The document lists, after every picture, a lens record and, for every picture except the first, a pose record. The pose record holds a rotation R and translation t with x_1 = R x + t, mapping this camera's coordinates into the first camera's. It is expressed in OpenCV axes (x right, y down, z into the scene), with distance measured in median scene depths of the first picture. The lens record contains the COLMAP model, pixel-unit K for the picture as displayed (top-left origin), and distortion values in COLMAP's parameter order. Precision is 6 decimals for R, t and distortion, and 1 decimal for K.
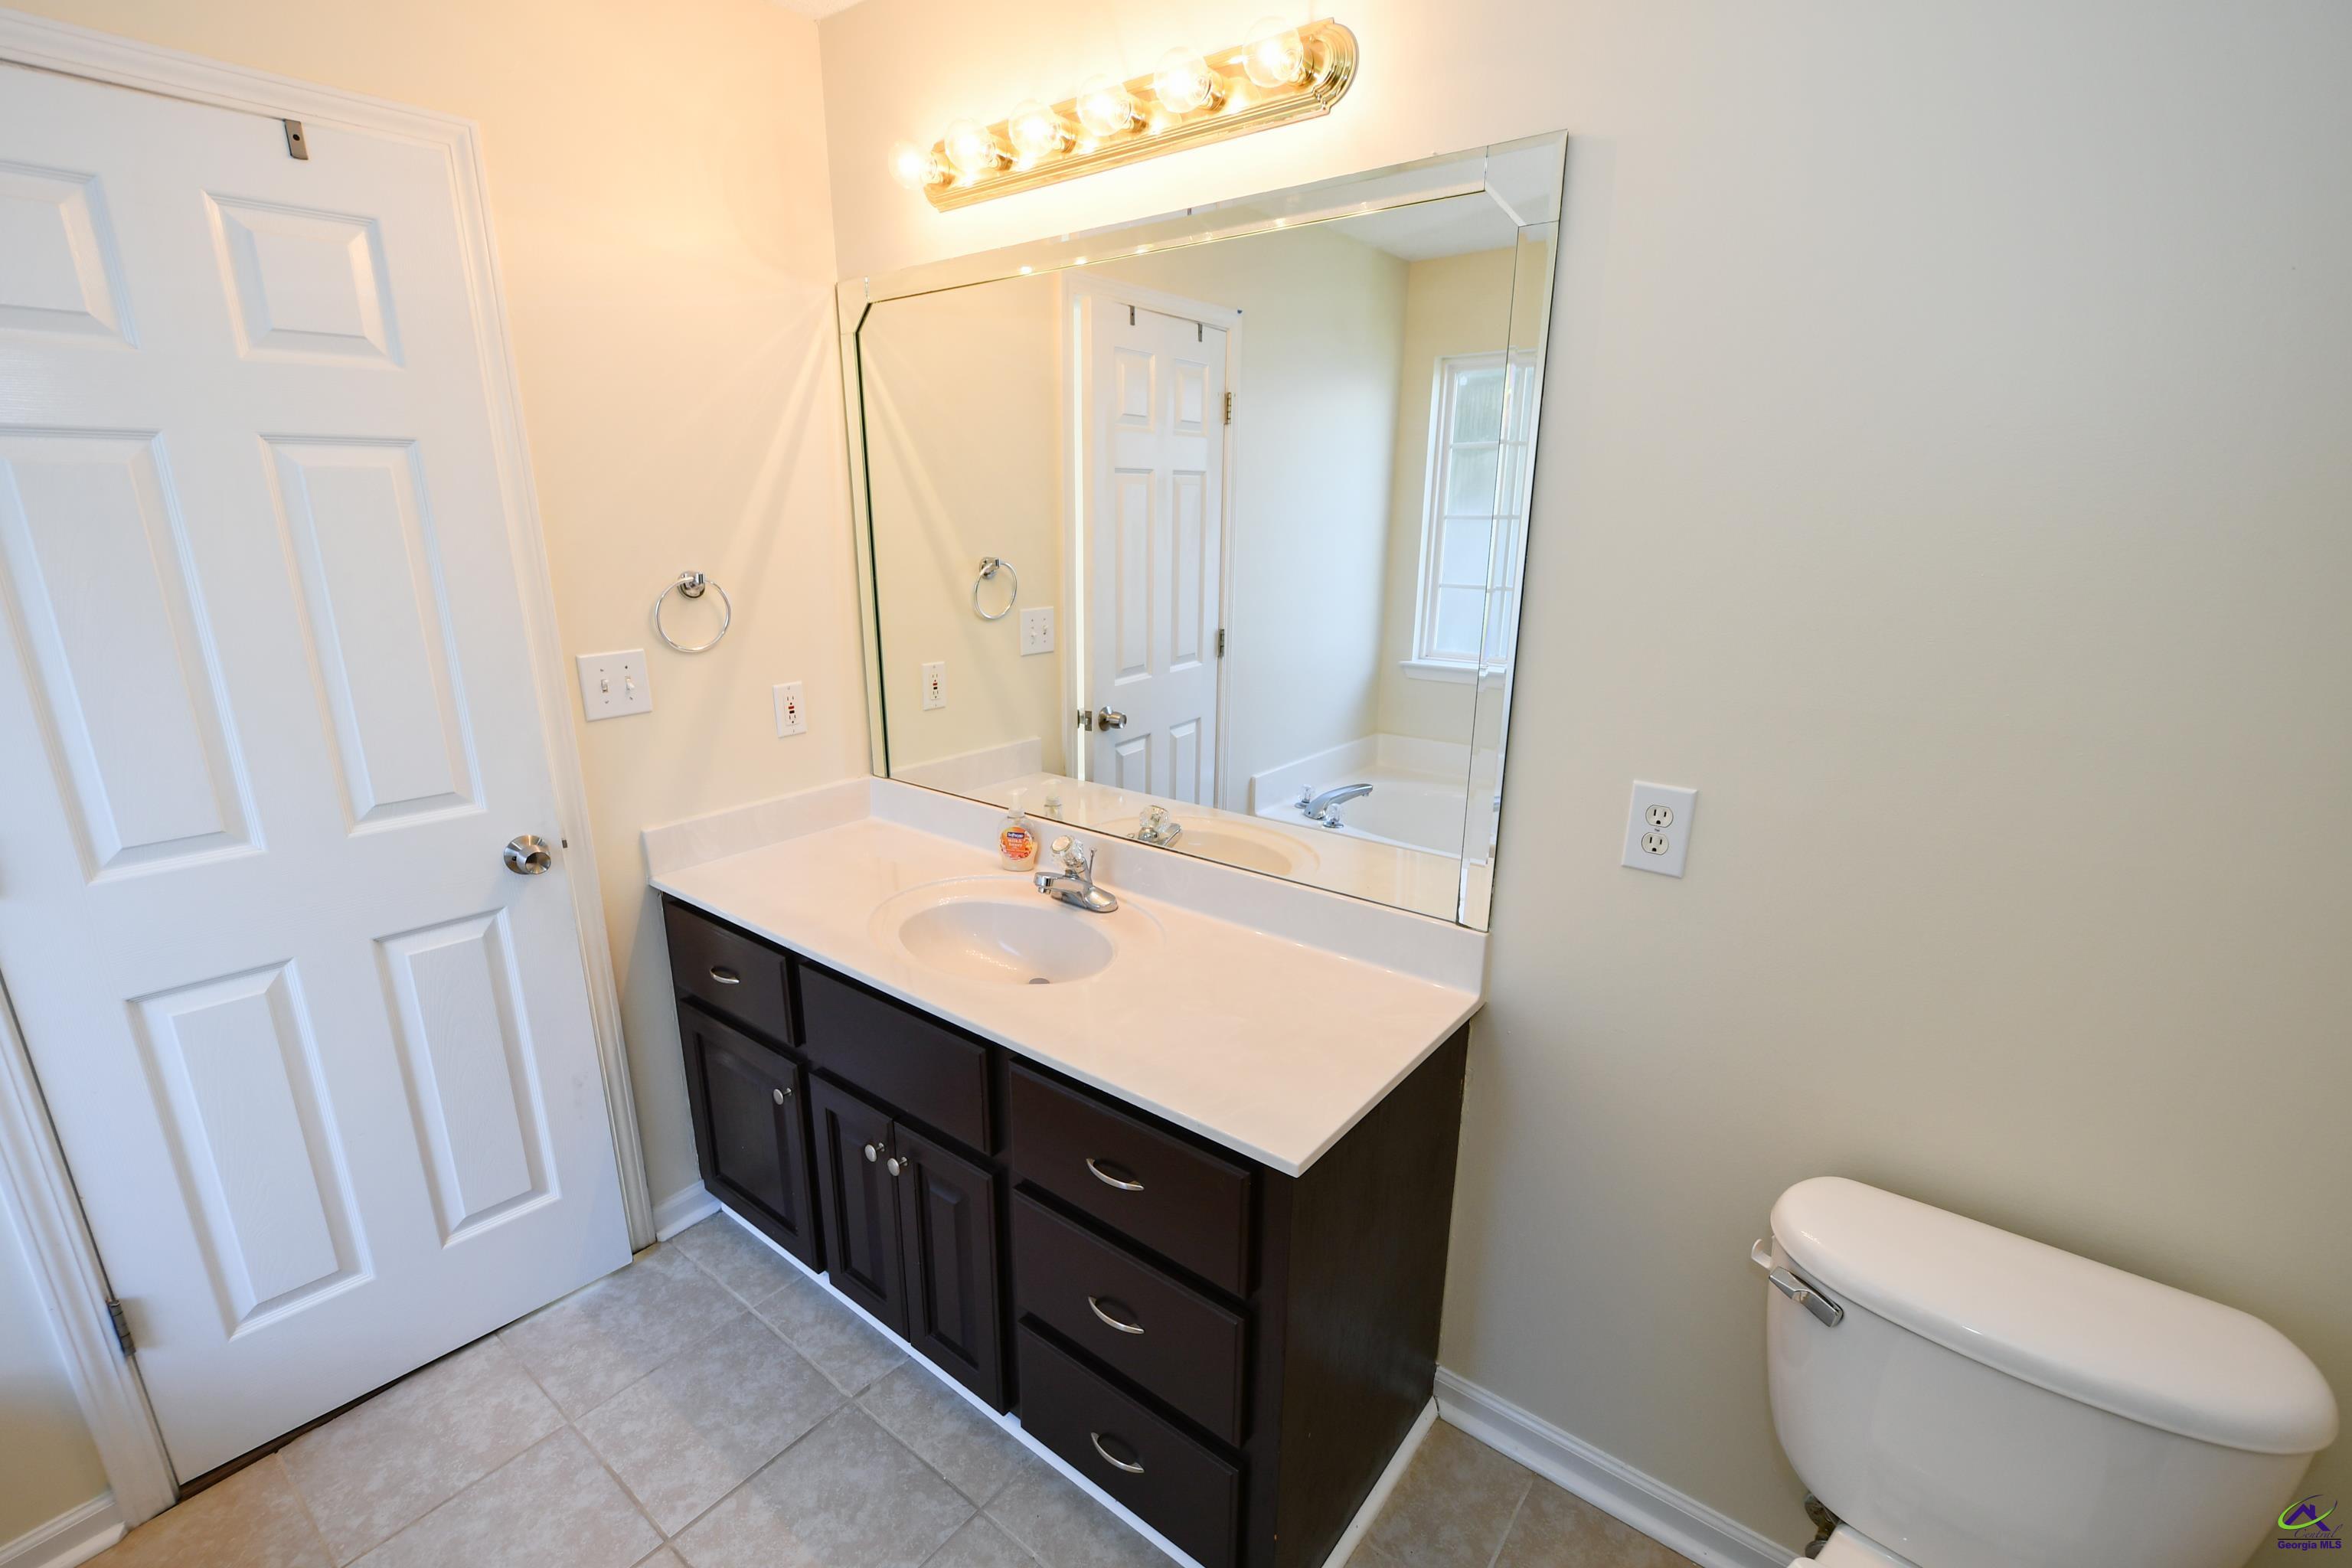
lens RADIAL K [[1031.6, 0, 1159.5], [0, 1031.6, 805.2], [0, 0, 1]] dist [0.008929, -0.010002]
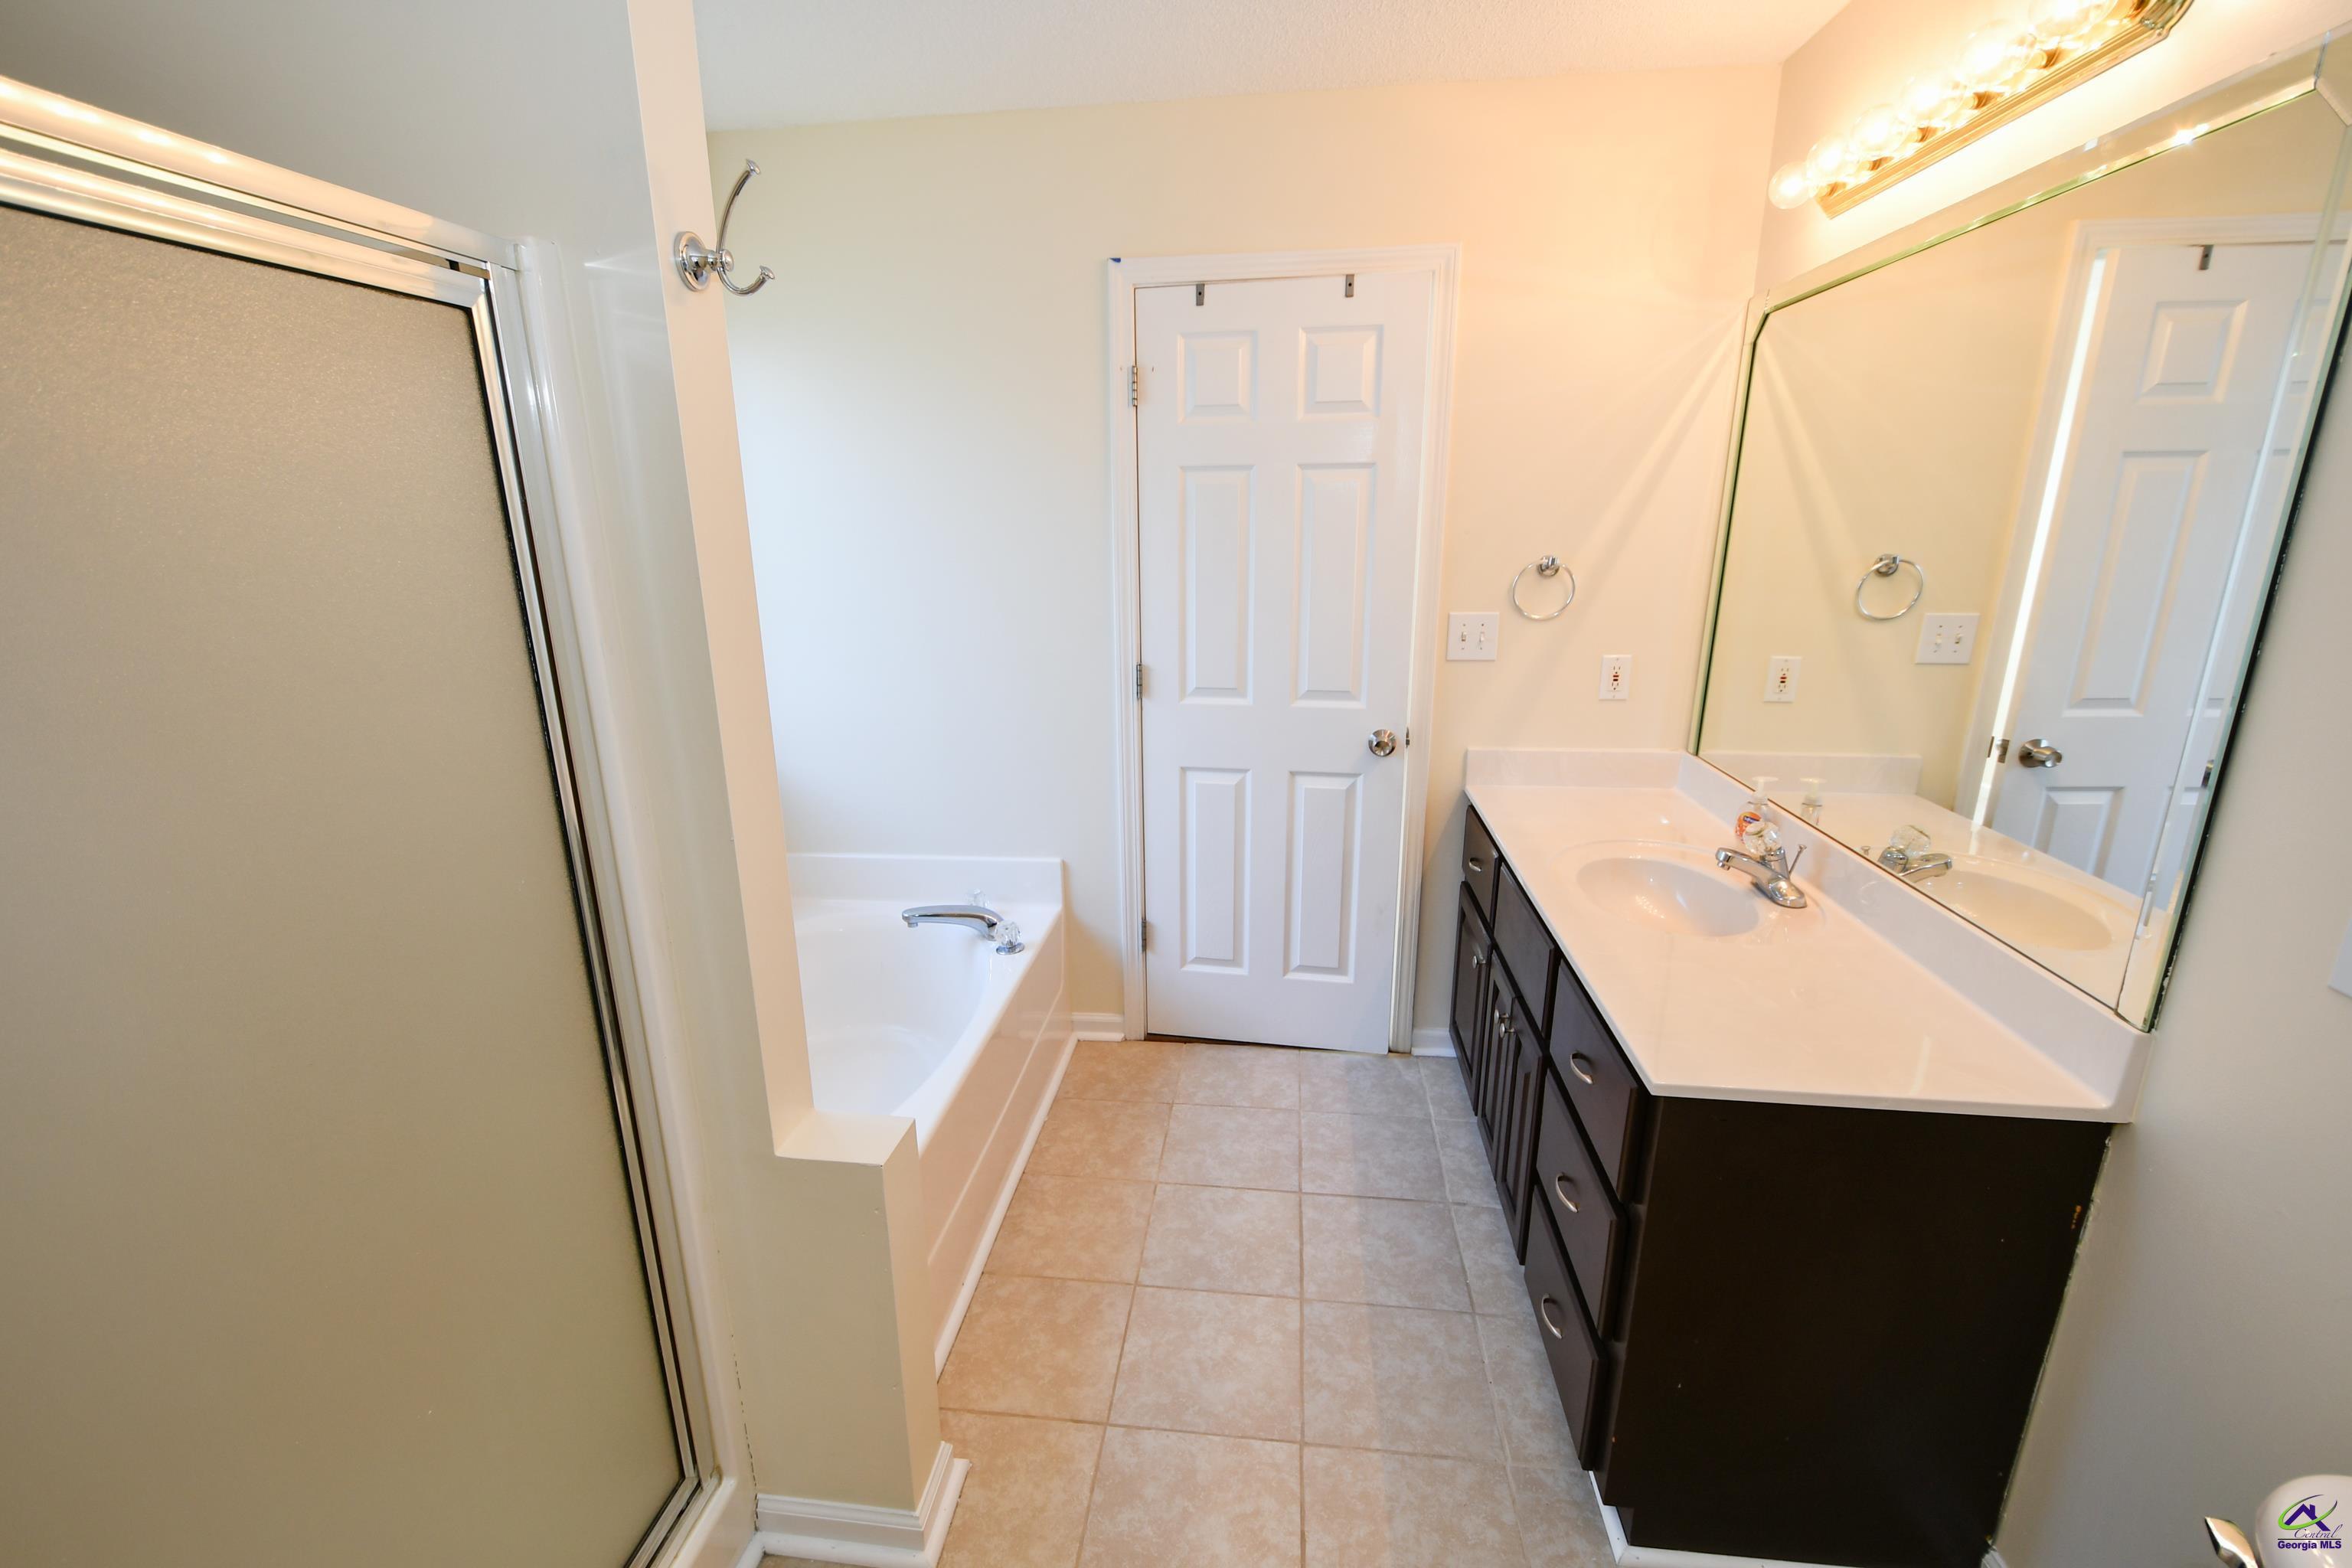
lens RADIAL K [[1031.6, 0, 1159.5], [0, 1031.6, 805.2], [0, 0, 1]] dist [0.008929, -0.010002]
pose [[0.520438, 0.227051, -0.823159, 0.454536], [-0.229748, 0.965686, 0.121107, 0.028920], [0.822411, 0.126091, 0.554745, -0.063506]]
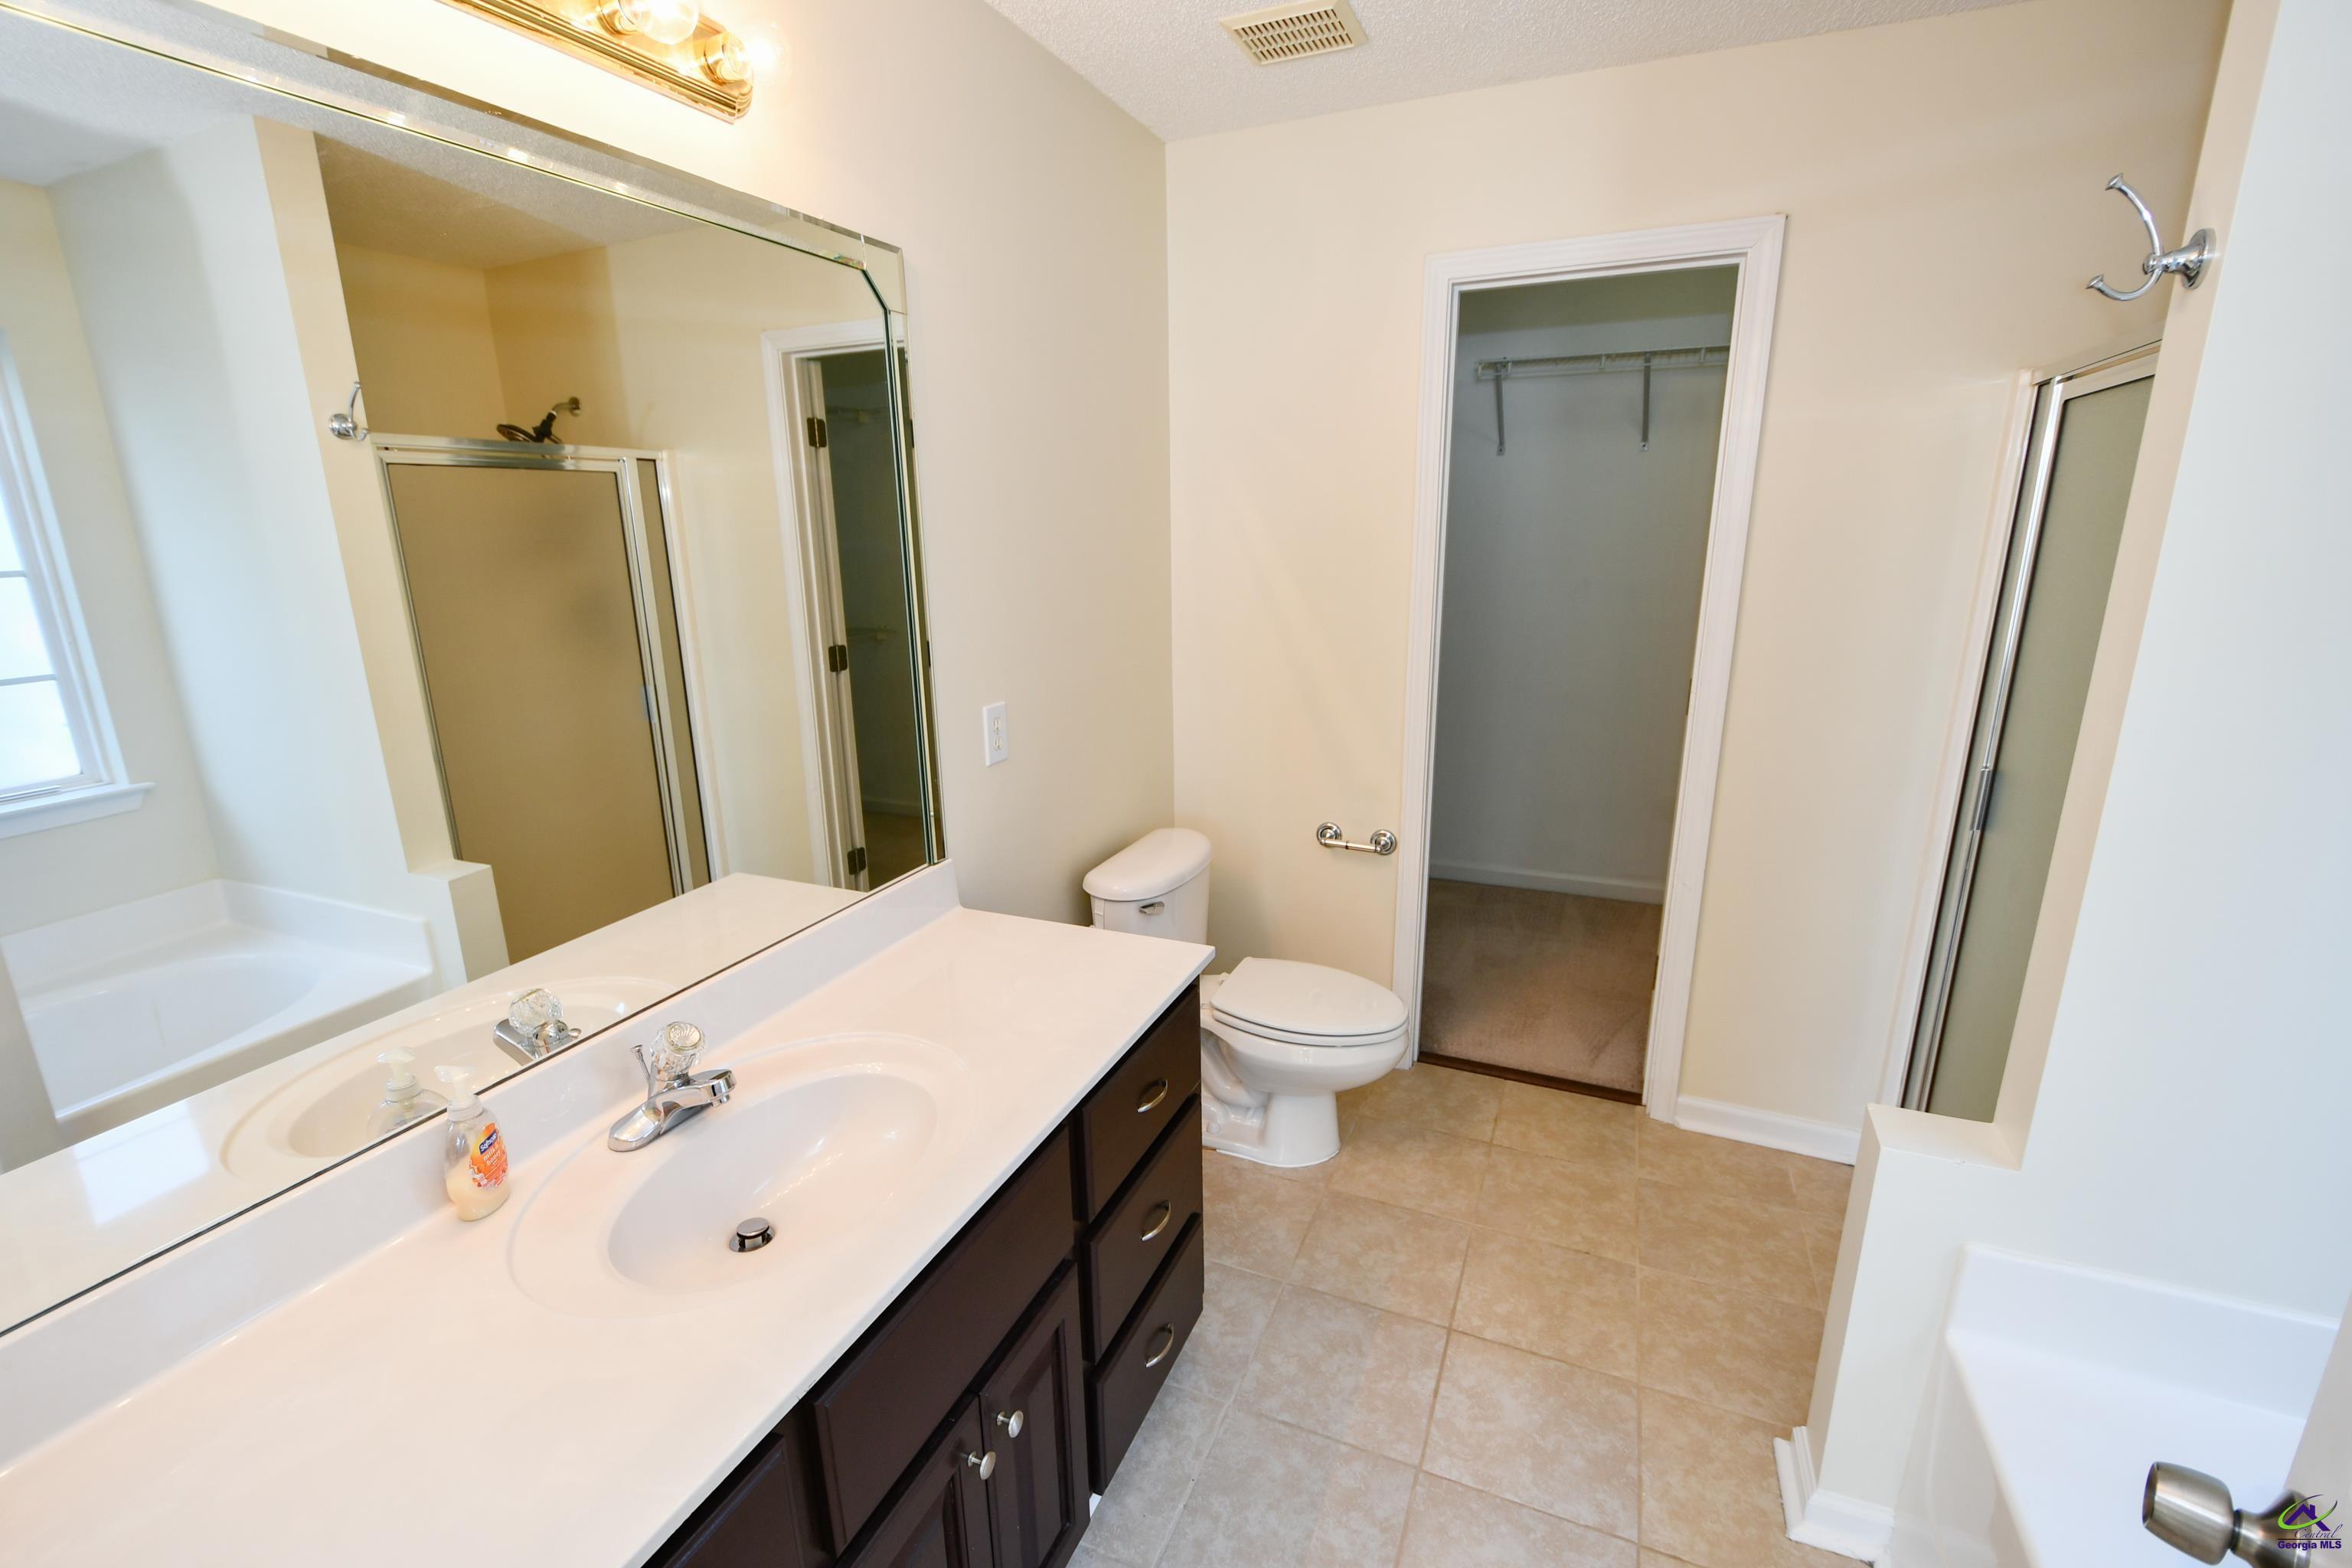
lens RADIAL K [[1031.6, 0, 1159.5], [0, 1031.6, 805.2], [0, 0, 1]] dist [0.008929, -0.010002]
pose [[-0.252211, -0.256401, 0.933085, -0.787449], [0.289096, 0.900255, 0.325522, -0.235062], [-0.923479, 0.351852, -0.152930, 0.794081]]
